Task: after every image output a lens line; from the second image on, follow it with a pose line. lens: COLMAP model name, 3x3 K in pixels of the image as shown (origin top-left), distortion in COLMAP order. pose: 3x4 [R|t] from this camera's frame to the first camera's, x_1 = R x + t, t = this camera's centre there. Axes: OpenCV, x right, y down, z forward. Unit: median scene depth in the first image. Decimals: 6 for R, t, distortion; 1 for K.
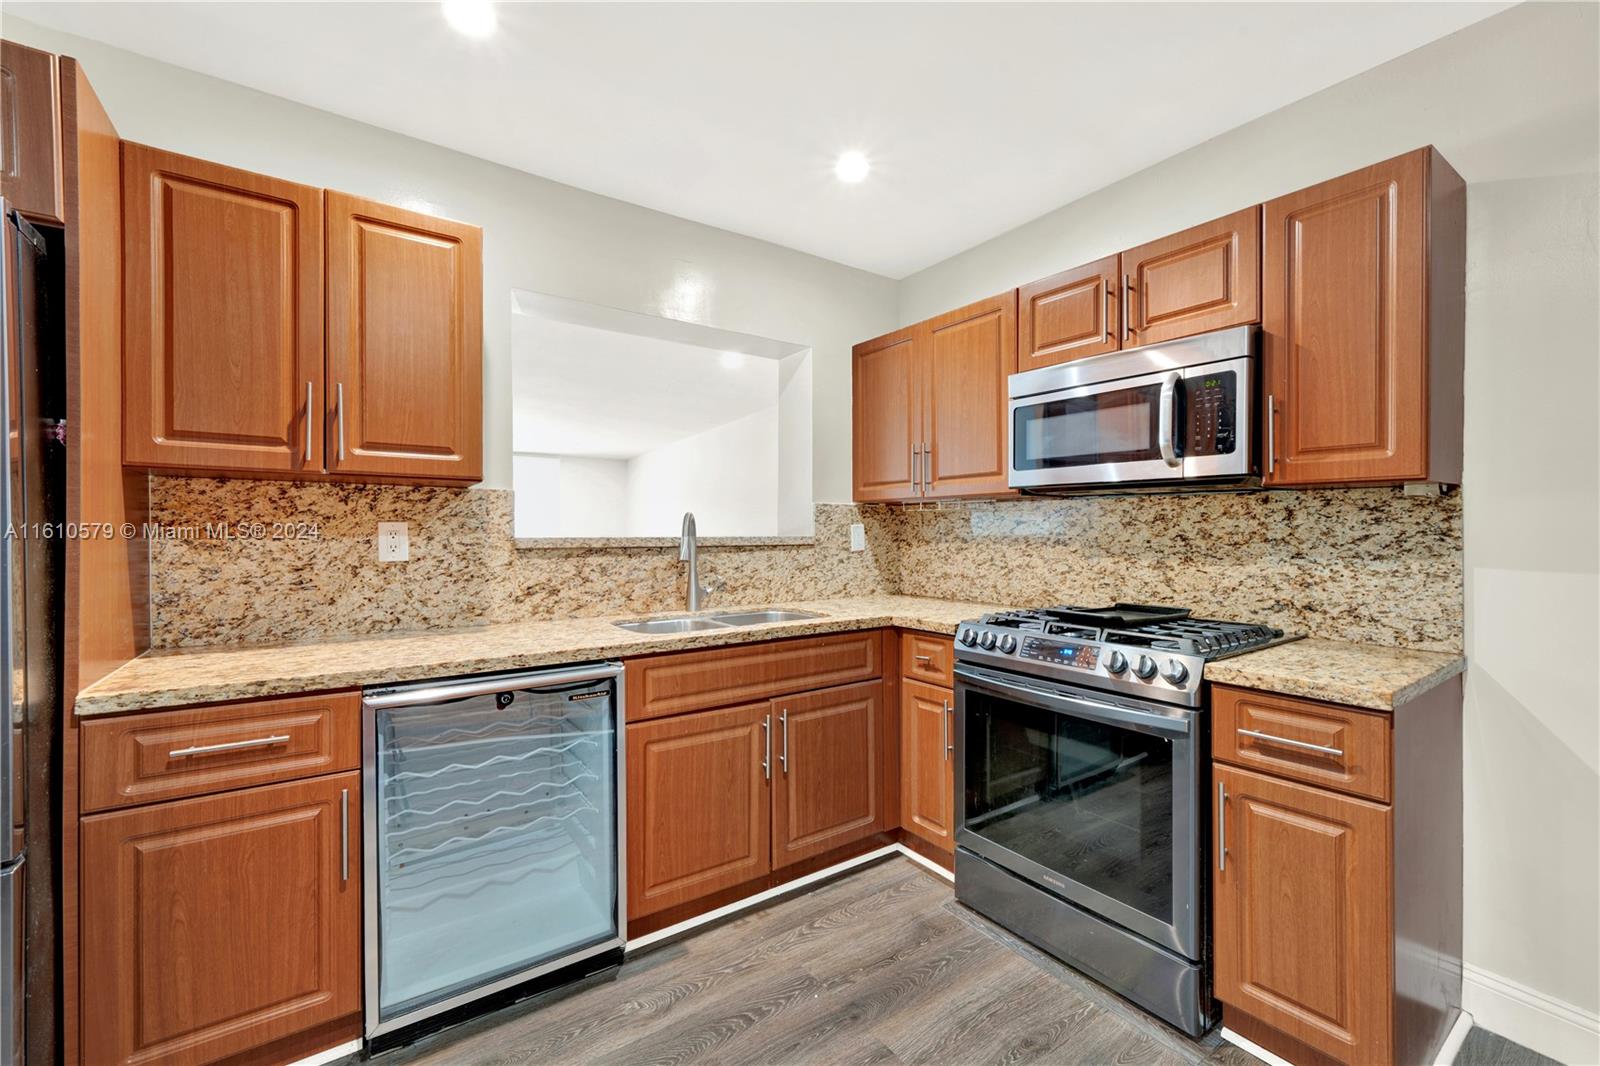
lens RADIAL K [[651.5, 0, 797.1], [0, 651.5, 535.3], [0, 0, 1]] dist [-0.002897, -0.000352]
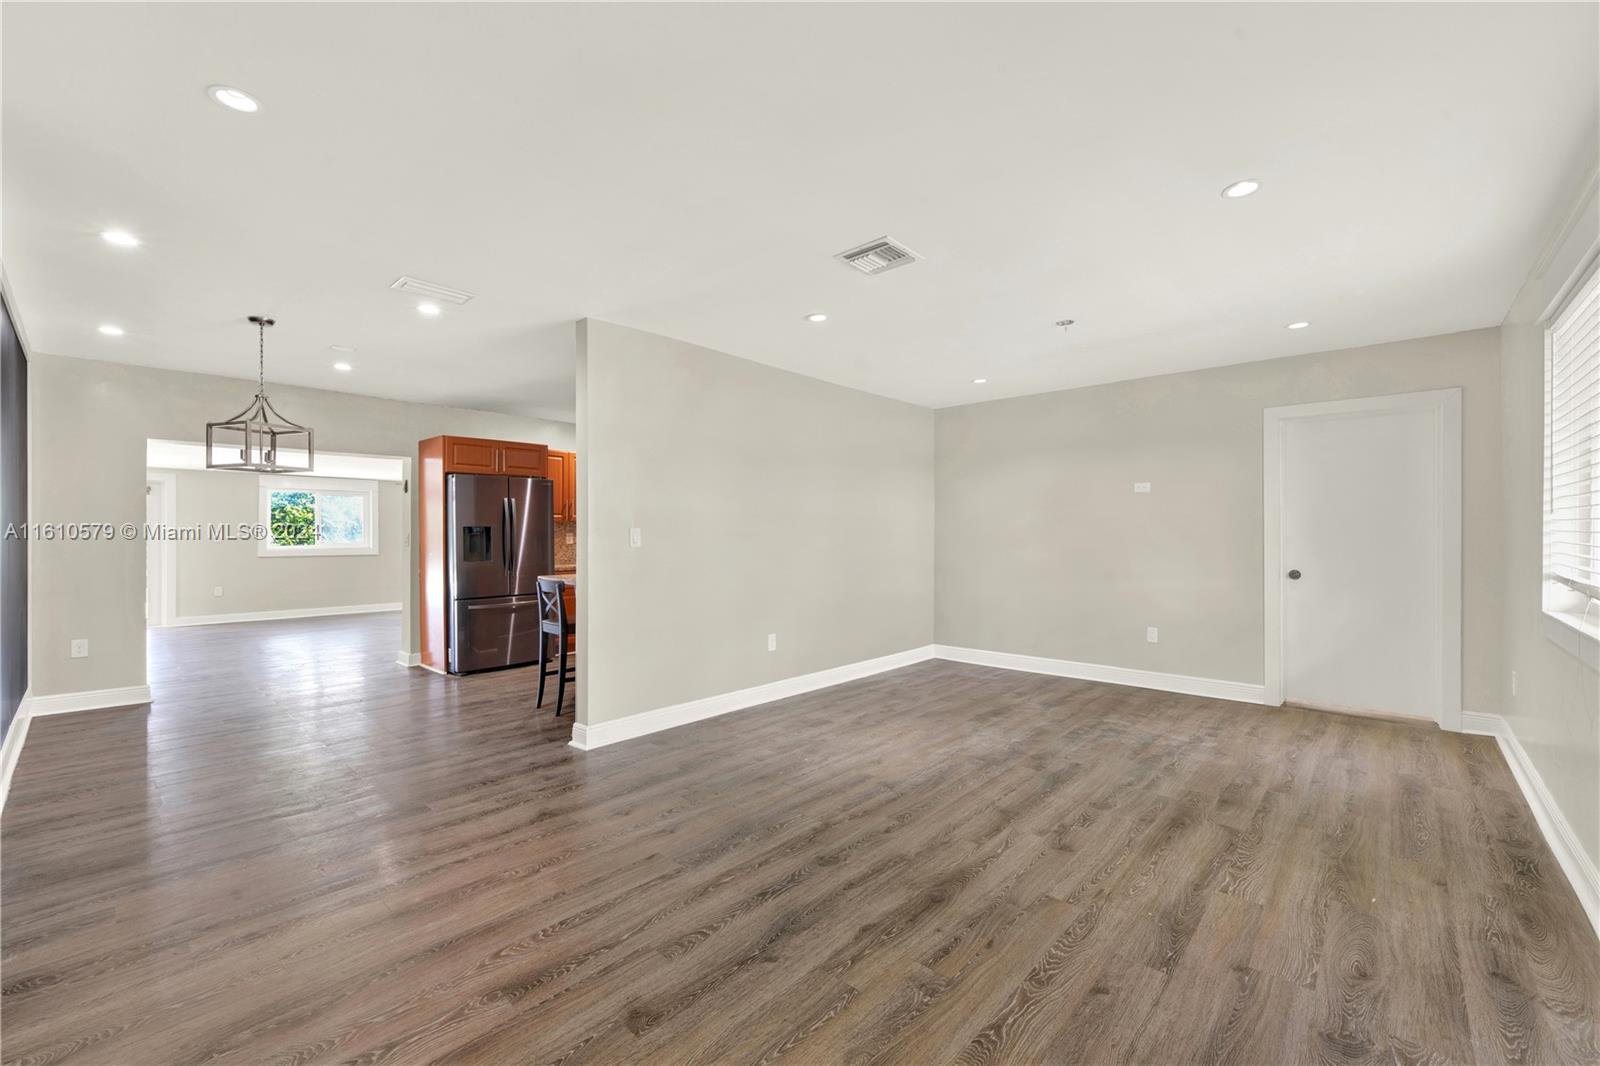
lens RADIAL K [[651.5, 0, 793.6], [0, 651.5, 533.9], [0, 0, 1]] dist [-0.002897, -0.000352]
pose [[0.979076, 0.001196, 0.203491, -0.124003], [-0.000192, 0.999988, -0.004954, -0.000386], [-0.203494, 0.004811, 0.979064, -2.470727]]
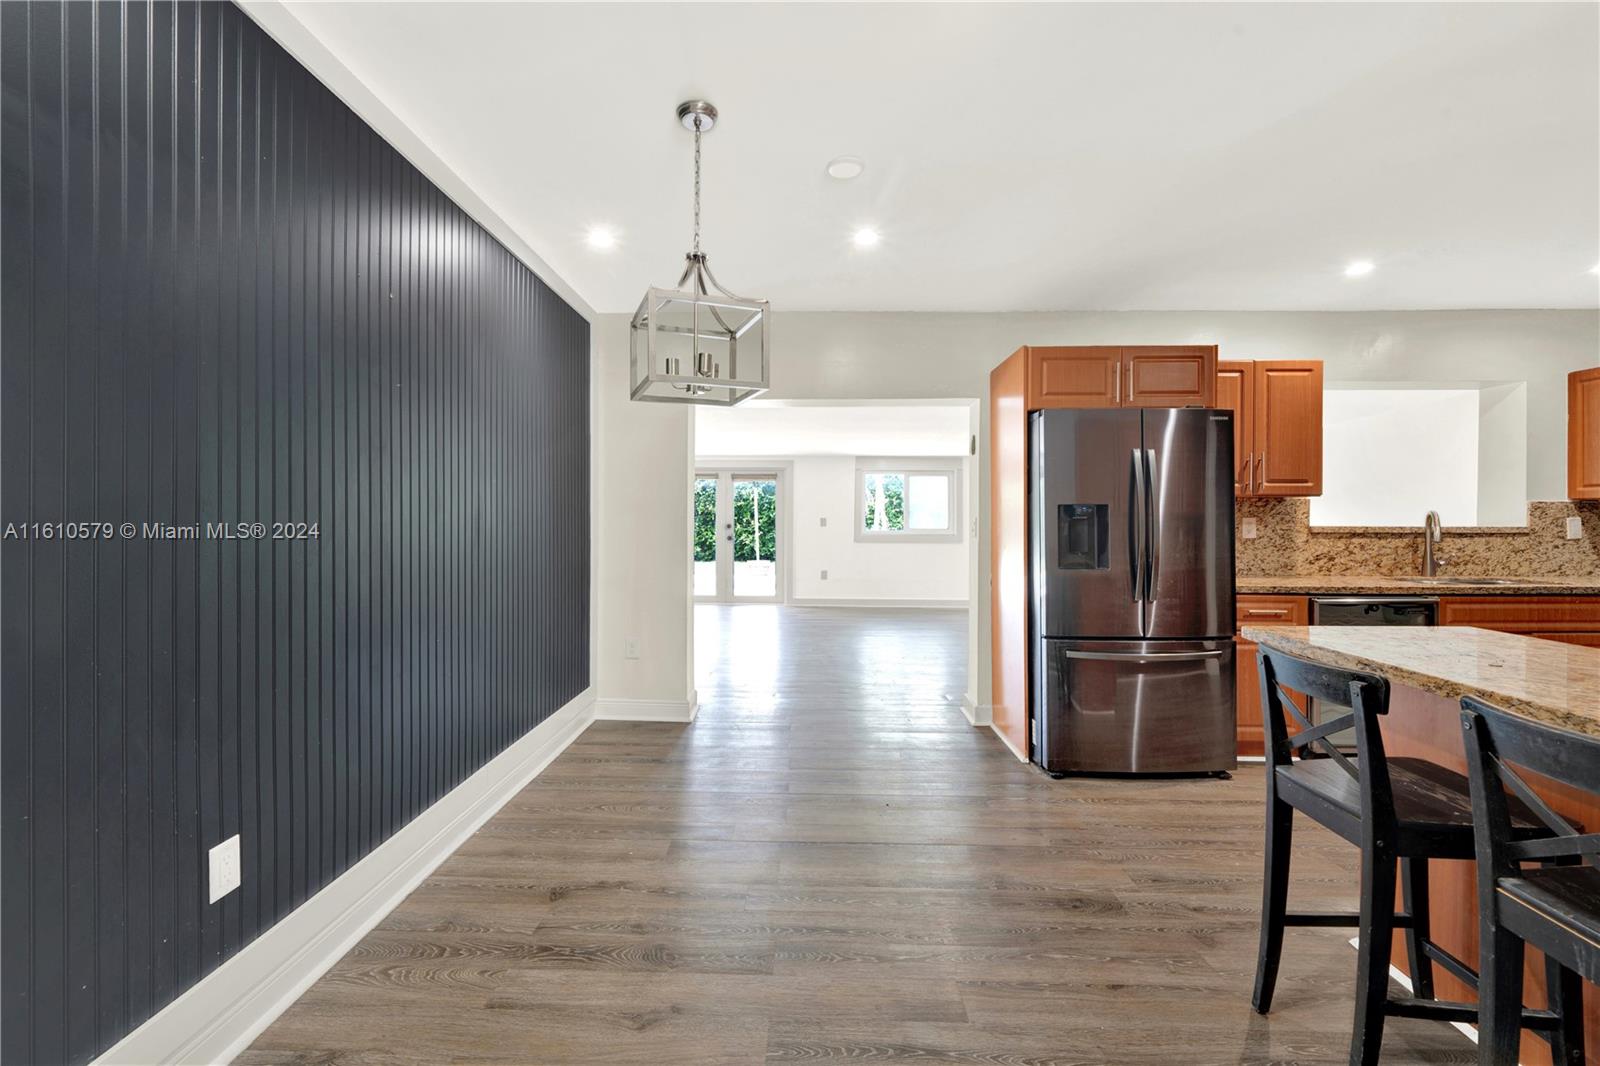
lens RADIAL K [[651.5, 0, 797.1], [0, 651.5, 522.7], [0, 0, 1]] dist [-0.002897, -0.000352]
pose [[0.805545, 0.006492, -0.592499, -0.495106], [-0.005461, 0.999979, 0.003531, -0.004359], [0.592510, 0.000391, 0.805563, -1.168139]]
